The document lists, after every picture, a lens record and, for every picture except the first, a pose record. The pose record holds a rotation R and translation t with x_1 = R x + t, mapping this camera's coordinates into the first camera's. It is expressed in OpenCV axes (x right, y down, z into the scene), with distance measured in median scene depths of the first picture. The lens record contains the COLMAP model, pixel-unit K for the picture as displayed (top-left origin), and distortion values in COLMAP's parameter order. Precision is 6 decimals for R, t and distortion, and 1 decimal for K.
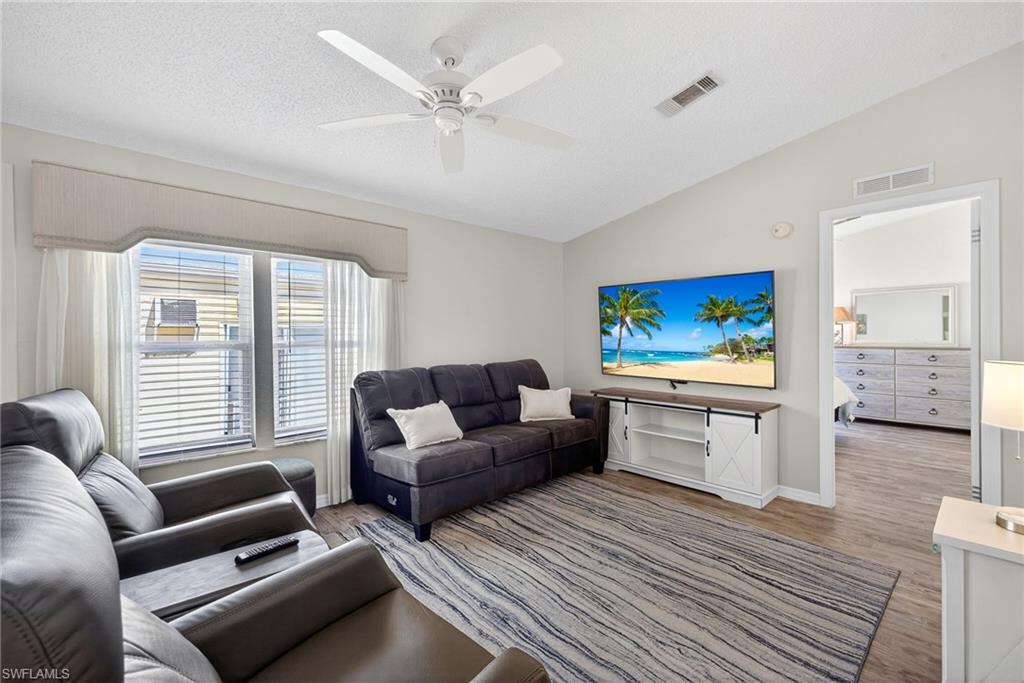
lens RADIAL K [[428.1, 0, 507.0], [0, 428.1, 335.1], [0, 0, 1]] dist [0.006057, 0.000182]
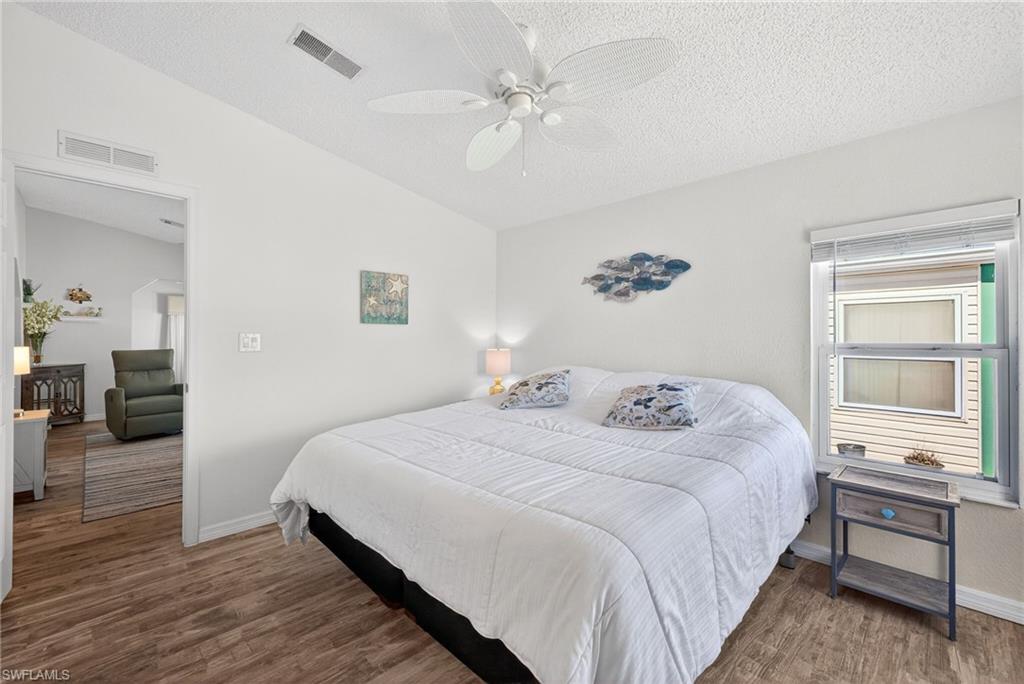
lens RADIAL K [[433.4, 0, 514.7], [0, 433.4, 335.1], [0, 0, 1]] dist [0.001915, 0.000413]
pose [[0.046201, 0.005440, -0.998917, 1.644519], [-0.004445, 0.999976, 0.005240, -0.012843], [0.998922, 0.004198, 0.046224, 1.617372]]
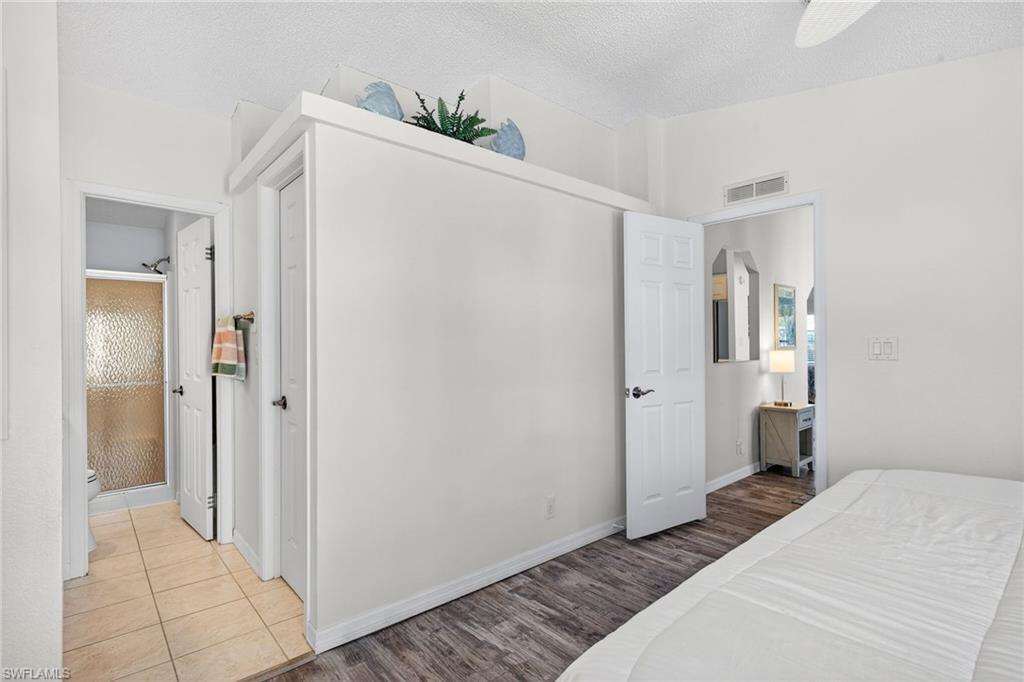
lens RADIAL K [[508.8, 0, 512.0], [0, 508.8, 341.0], [0, 0, 1]] dist [0.014442, 0.000213]
pose [[-0.999127, 0.016235, 0.038488, 1.284310], [0.016171, 0.999867, -0.001979, -0.012054], [-0.038515, -0.001355, -0.999257, 2.074104]]
